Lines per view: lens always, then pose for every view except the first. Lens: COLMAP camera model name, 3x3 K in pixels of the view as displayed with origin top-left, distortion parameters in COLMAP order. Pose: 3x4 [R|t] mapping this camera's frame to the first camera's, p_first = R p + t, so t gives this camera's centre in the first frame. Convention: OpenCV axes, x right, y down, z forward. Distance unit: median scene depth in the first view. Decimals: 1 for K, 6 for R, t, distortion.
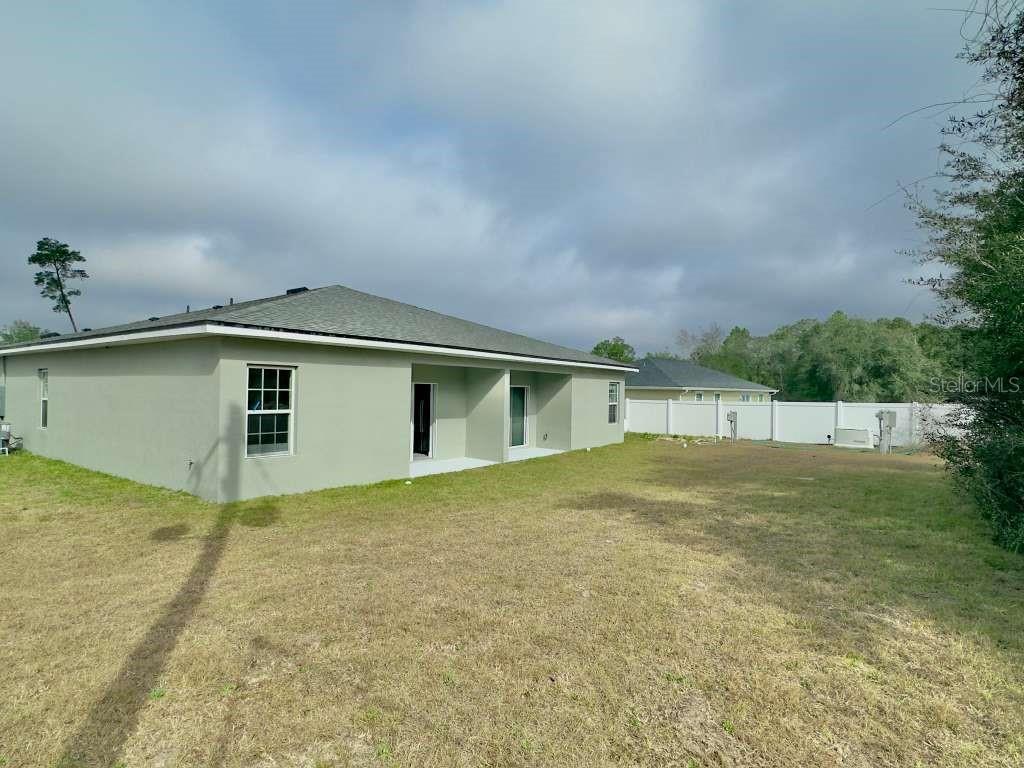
lens RADIAL K [[543.5, 0, 521.8], [0, 543.5, 381.7], [0, 0, 1]] dist [0.004724, -0.000655]
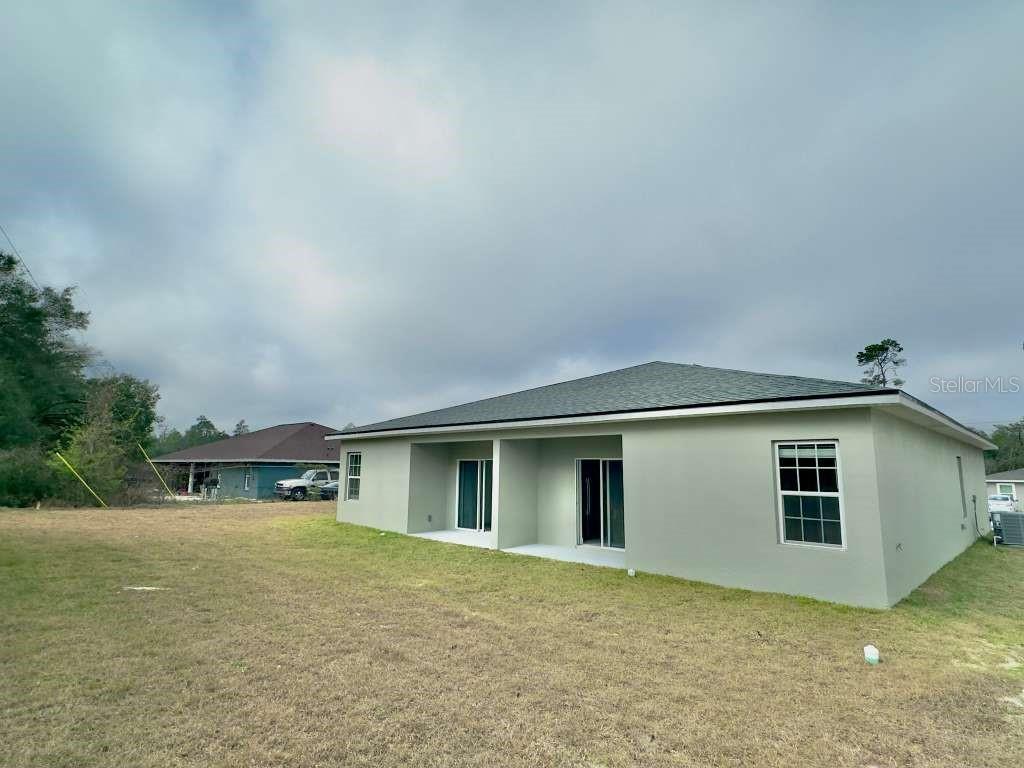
lens RADIAL K [[543.5, 0, 510.4], [0, 543.5, 386.1], [0, 0, 1]] dist [0.004724, -0.000655]
pose [[-0.171880, -0.167531, -0.970768, 0.751419], [0.000918, 0.985406, -0.170220, 0.037707], [0.985117, -0.030148, -0.169218, 1.059893]]
